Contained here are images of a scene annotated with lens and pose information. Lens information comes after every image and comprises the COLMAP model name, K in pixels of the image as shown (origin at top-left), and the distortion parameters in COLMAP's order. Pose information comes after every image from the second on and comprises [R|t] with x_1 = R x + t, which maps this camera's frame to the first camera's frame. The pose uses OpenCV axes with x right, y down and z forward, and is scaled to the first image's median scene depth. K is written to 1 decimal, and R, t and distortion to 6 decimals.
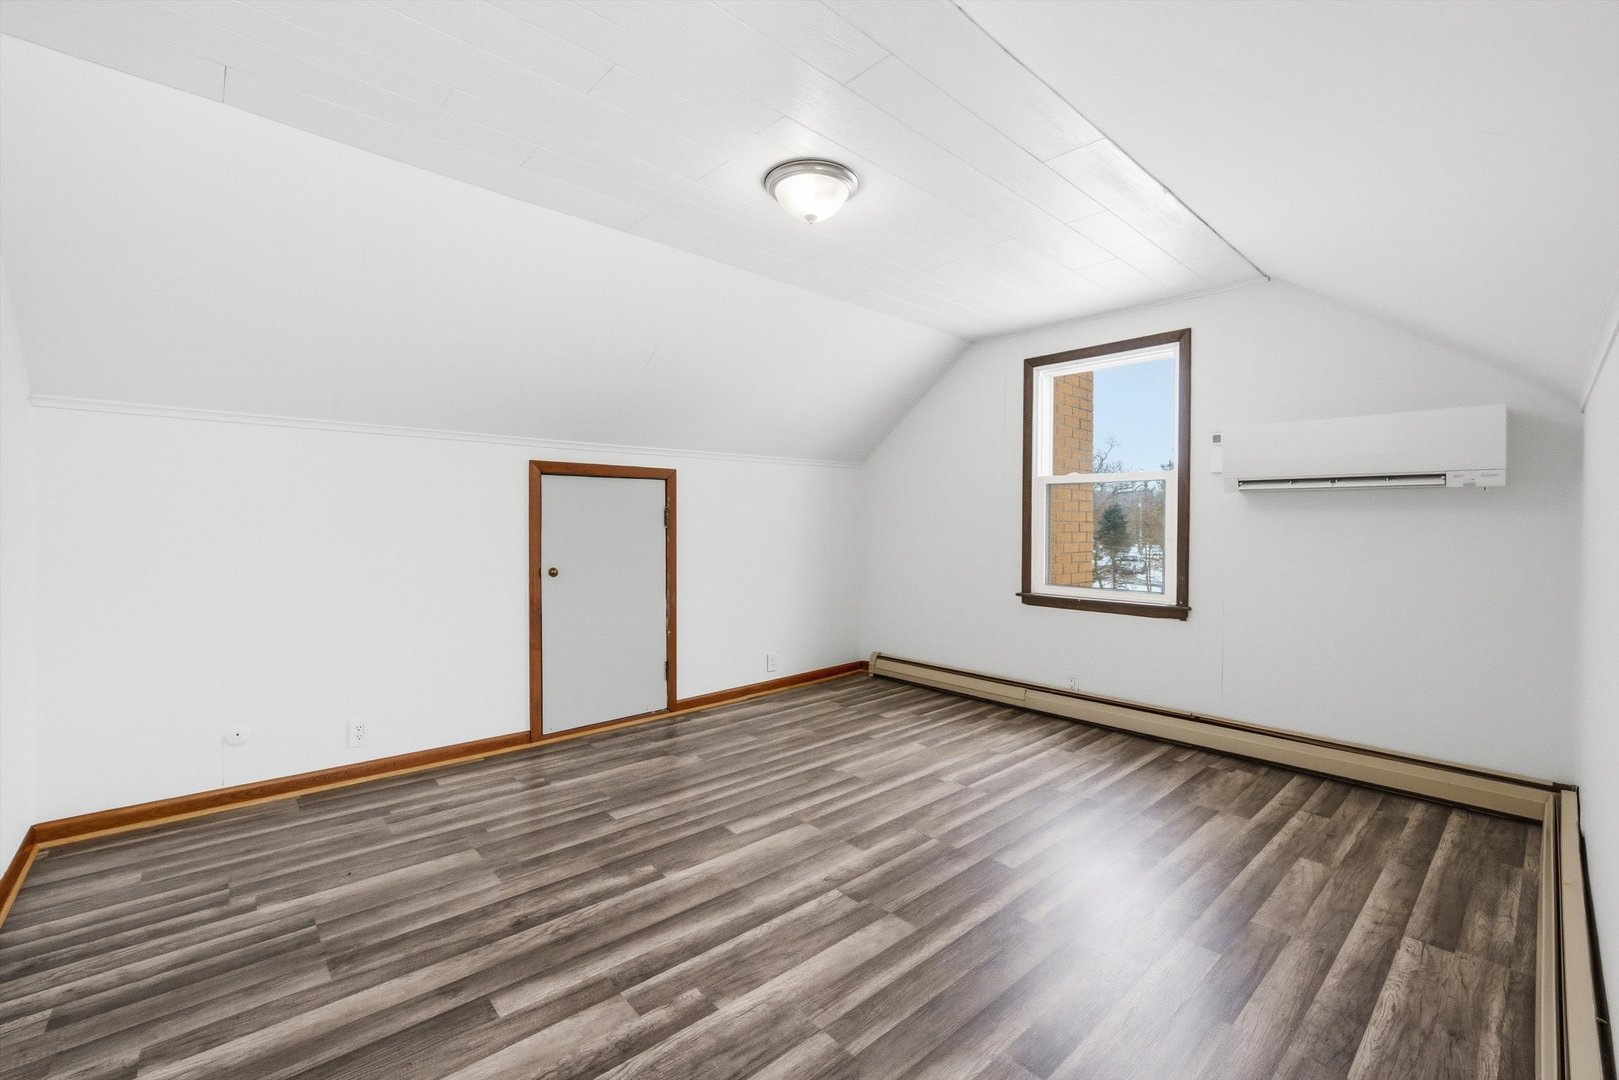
lens RADIAL K [[666.3, 0, 809.5], [0, 666.3, 540.0], [0, 0, 1]] dist [0.001033, 0.000479]
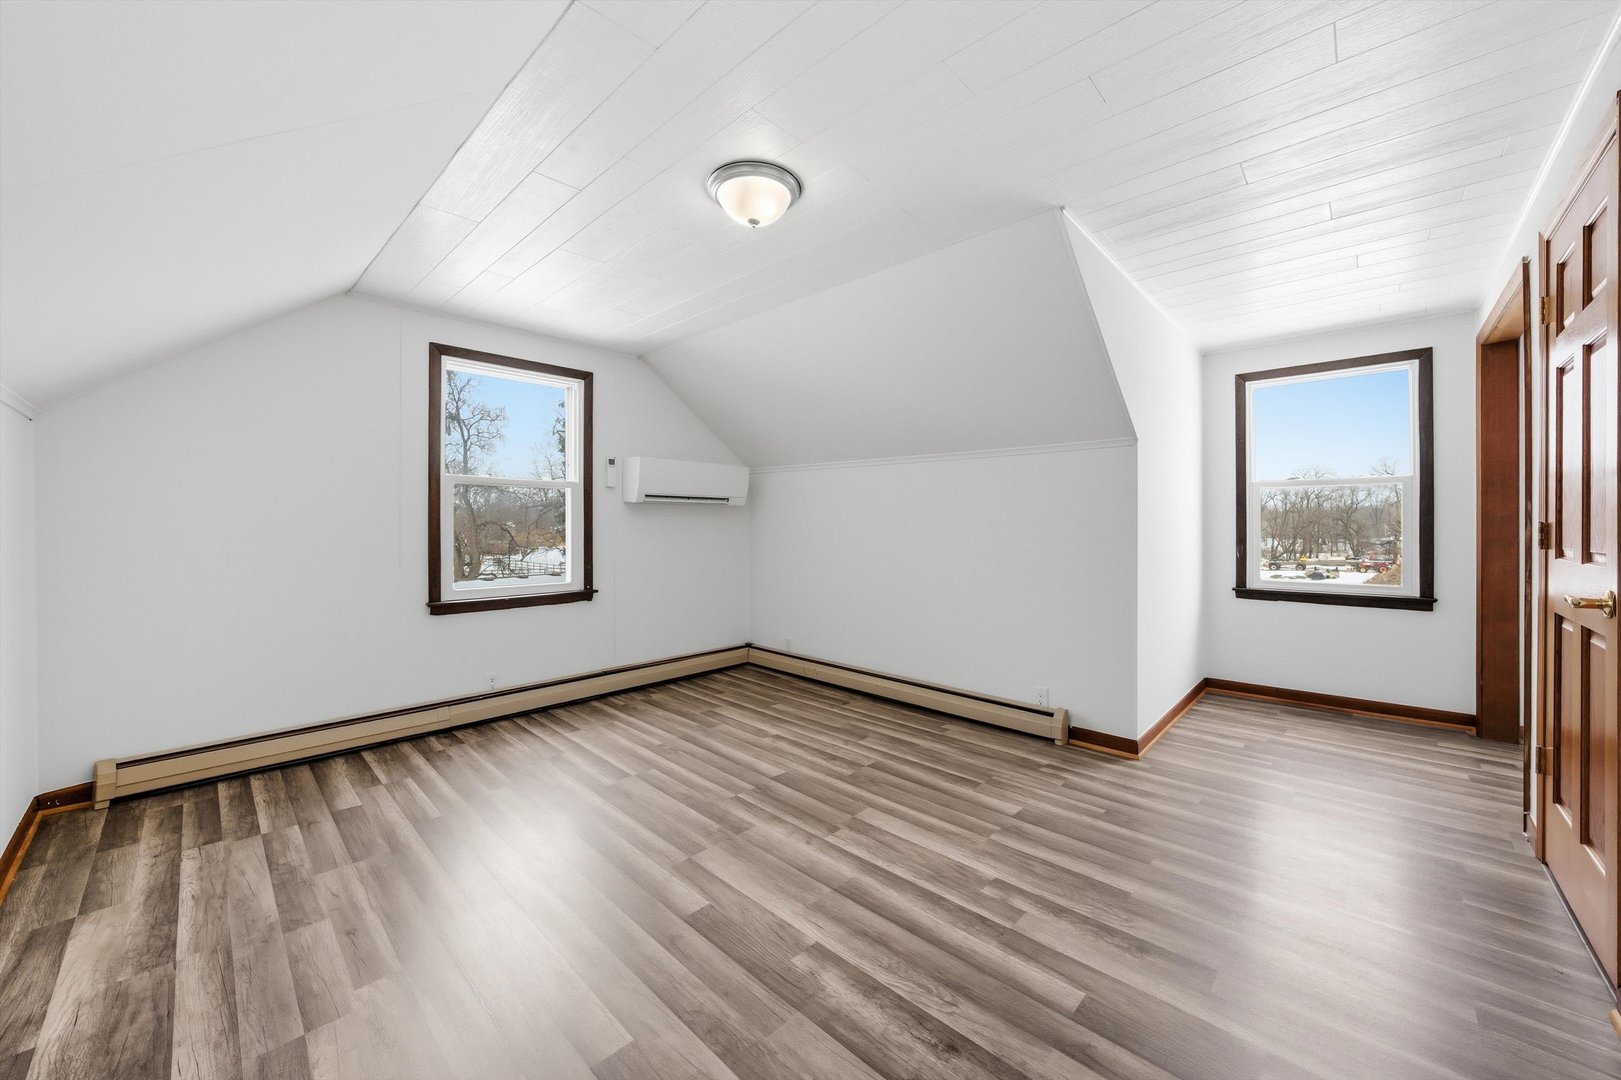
lens RADIAL K [[603.6, 0, 802.3], [0, 603.6, 535.3], [0, 0, 1]] dist [-0.014840, 0.000353]
pose [[-0.058635, -0.018024, 0.998117, -0.838359], [0.026417, 0.999459, 0.019600, -0.021902], [-0.997930, 0.027516, -0.058127, 0.911396]]
